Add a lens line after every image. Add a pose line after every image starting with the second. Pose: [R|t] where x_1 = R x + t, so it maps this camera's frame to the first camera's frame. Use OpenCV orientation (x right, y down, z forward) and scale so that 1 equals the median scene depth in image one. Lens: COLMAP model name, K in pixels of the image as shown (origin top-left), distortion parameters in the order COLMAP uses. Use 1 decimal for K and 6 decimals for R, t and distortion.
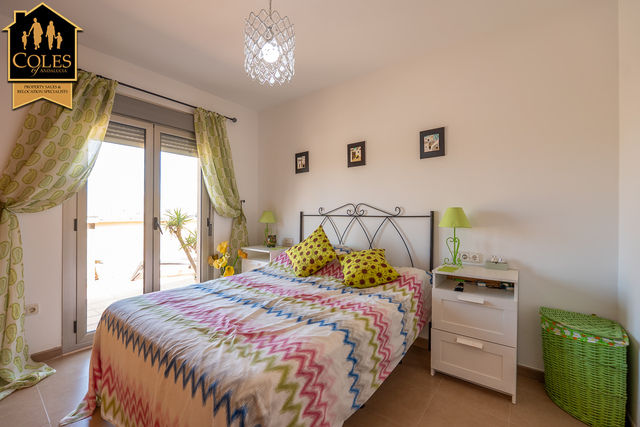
lens RADIAL K [[270.6, 0, 318.2], [0, 270.6, 213.1], [0, 0, 1]] dist [-0.004194, -0.002529]
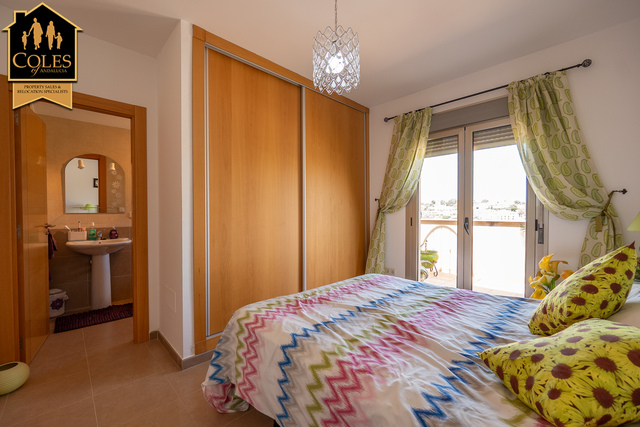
lens RADIAL K [[270.6, 0, 318.5], [0, 270.6, 213.9], [0, 0, 1]] dist [-0.004194, -0.002529]
pose [[-0.148834, 0.003068, -0.988857, 0.721056], [0.005069, 0.999984, 0.002340, -0.003844], [0.988849, -0.004664, -0.148847, 0.883754]]
